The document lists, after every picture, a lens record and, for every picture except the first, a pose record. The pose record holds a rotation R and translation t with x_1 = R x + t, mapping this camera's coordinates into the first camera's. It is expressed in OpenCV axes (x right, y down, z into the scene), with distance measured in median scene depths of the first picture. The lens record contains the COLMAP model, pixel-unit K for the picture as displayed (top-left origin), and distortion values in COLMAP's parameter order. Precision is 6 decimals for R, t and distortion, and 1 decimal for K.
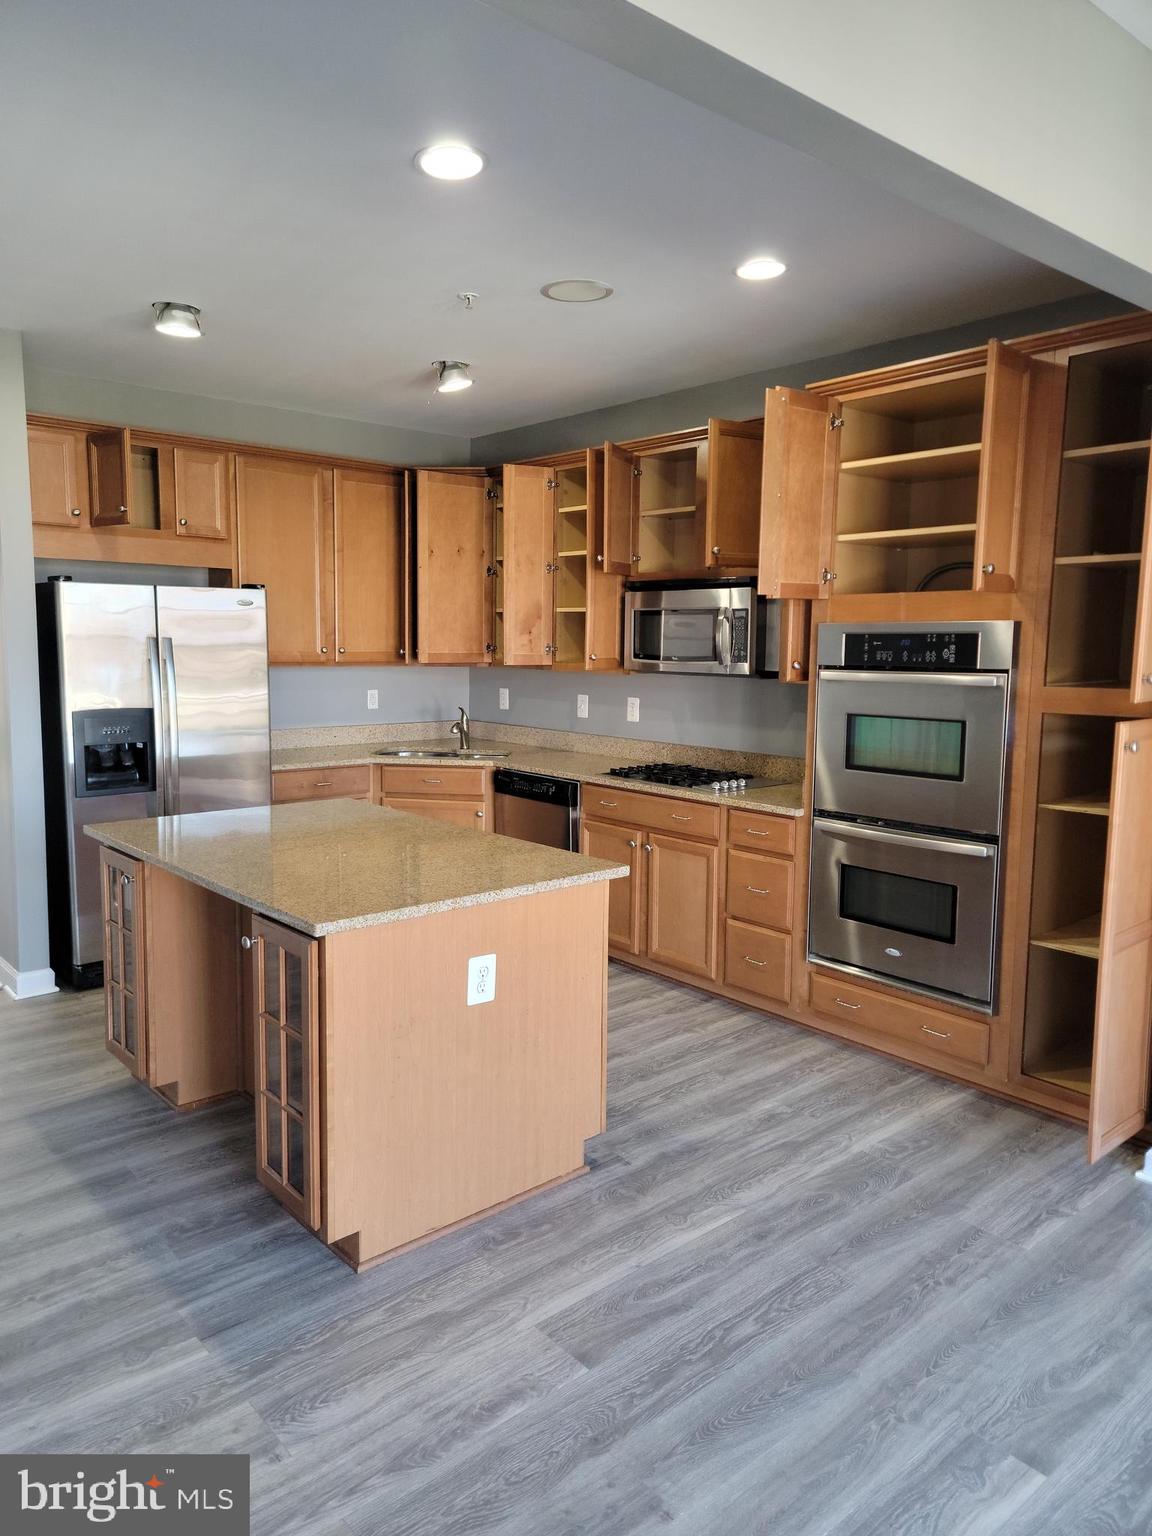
lens RADIAL K [[1072.1, 0, 572.2], [0, 1072.1, 746.6], [0, 0, 1]] dist [0.089489, -0.077342]
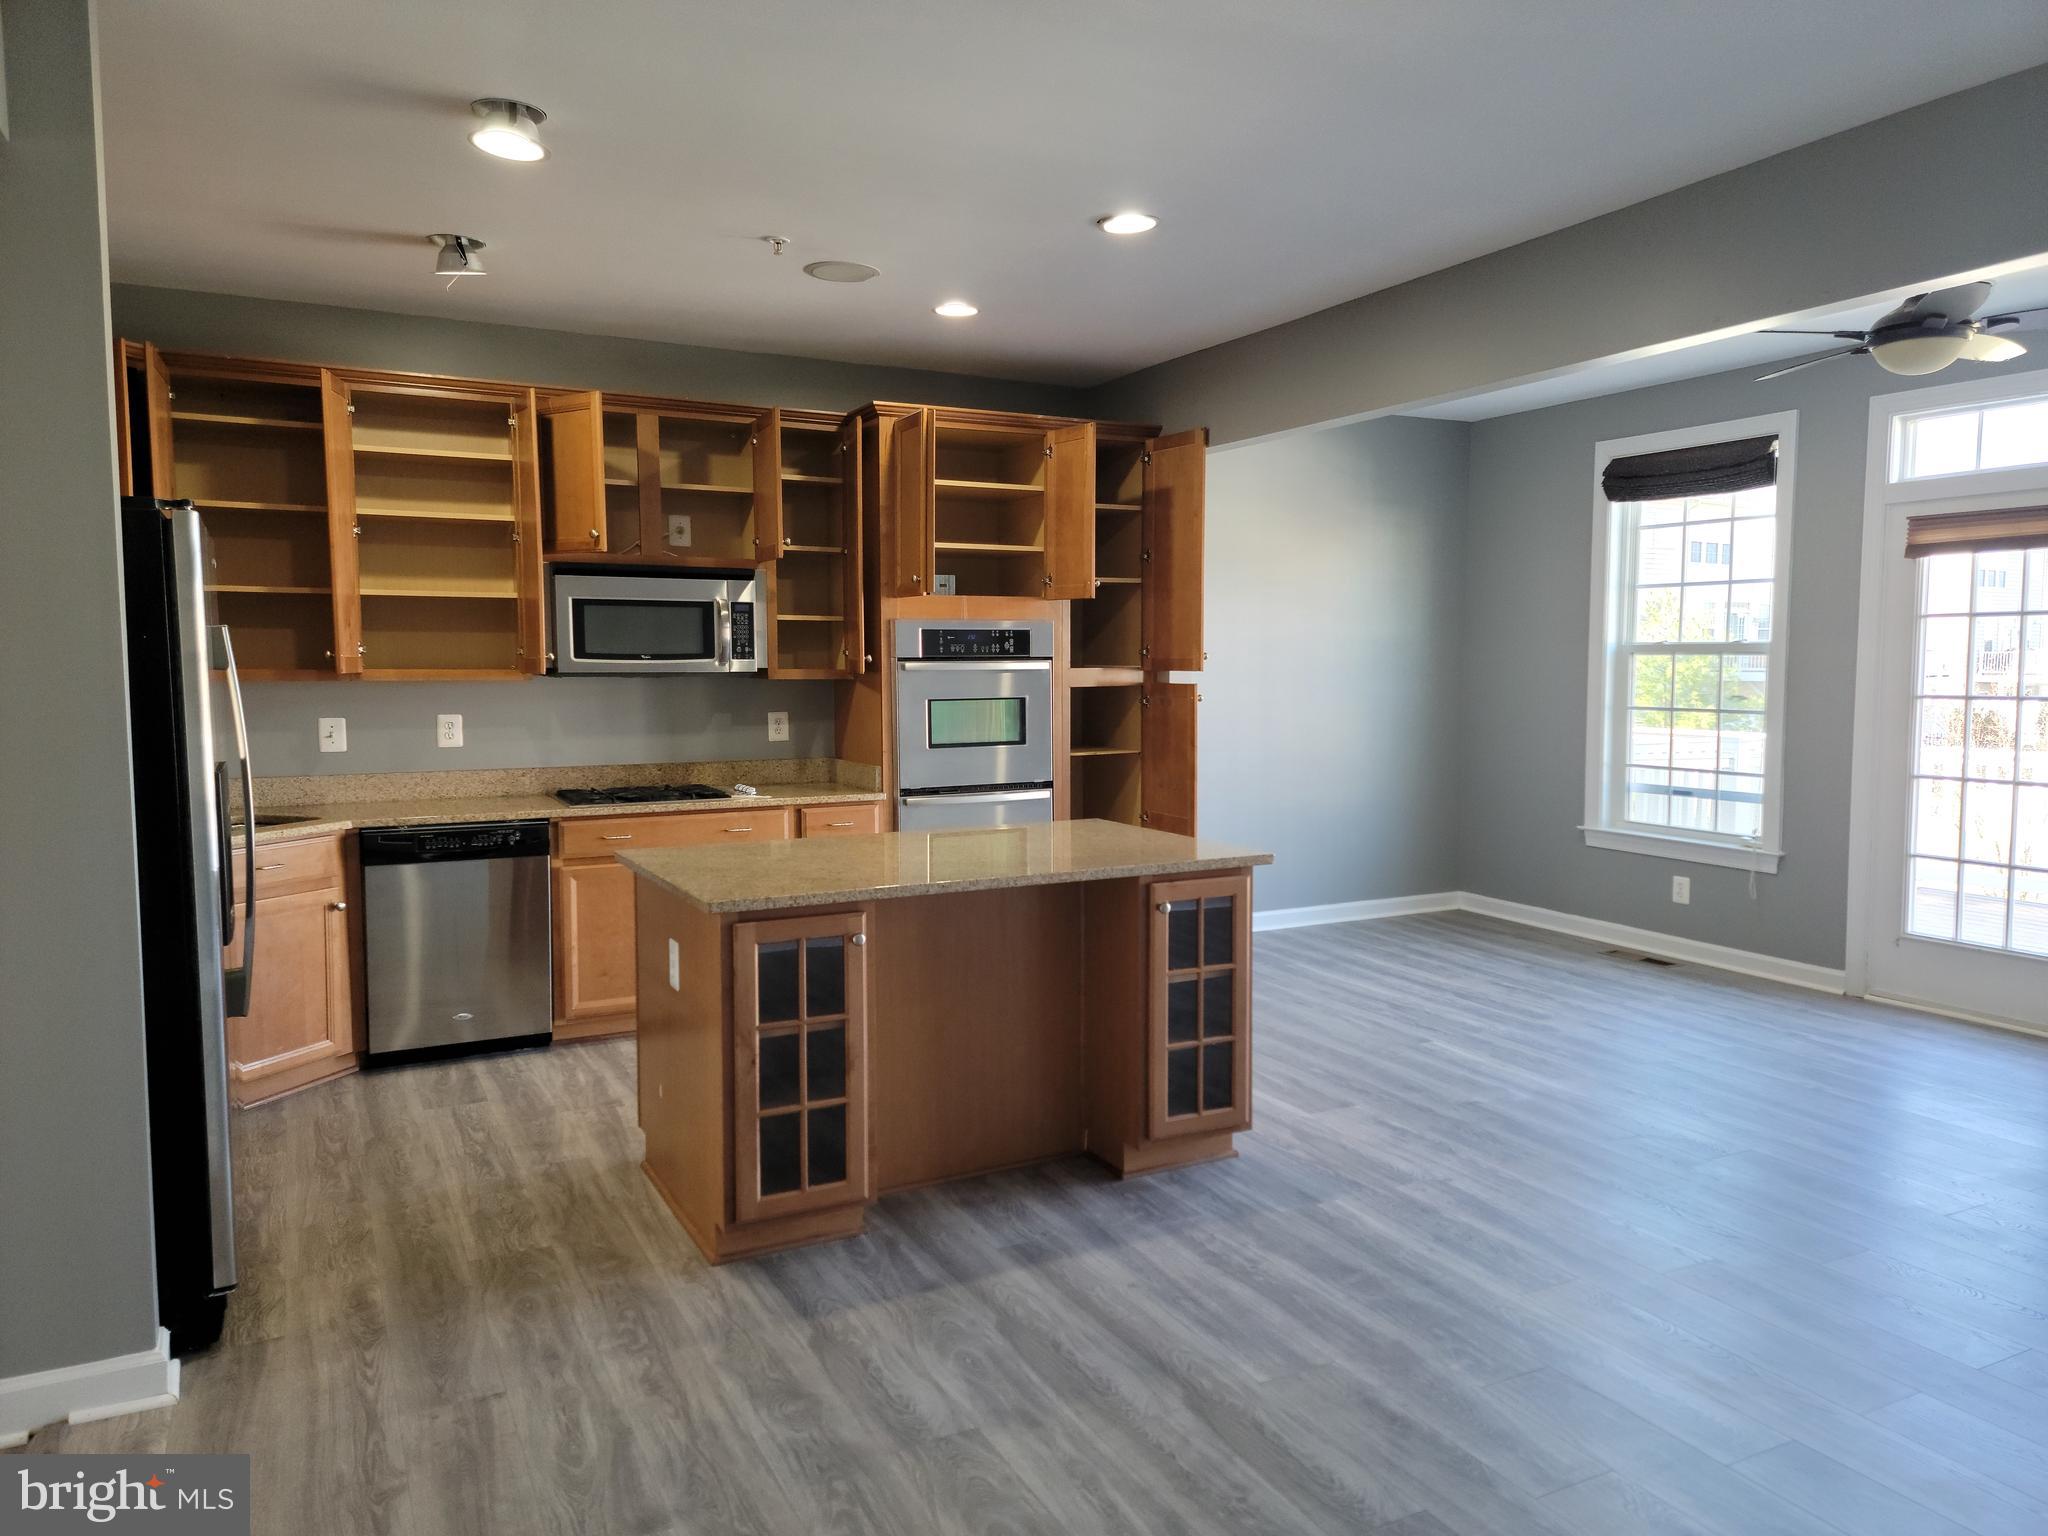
lens RADIAL K [[1393.3, 0, 1027.9], [0, 1393.3, 801.6], [0, 0, 1]] dist [0.091162, -0.065671]
pose [[0.231296, -0.114749, 0.966093, -1.289507], [0.104867, 0.990175, 0.092503, -0.055679], [-0.967215, 0.079915, 0.241057, 0.619541]]
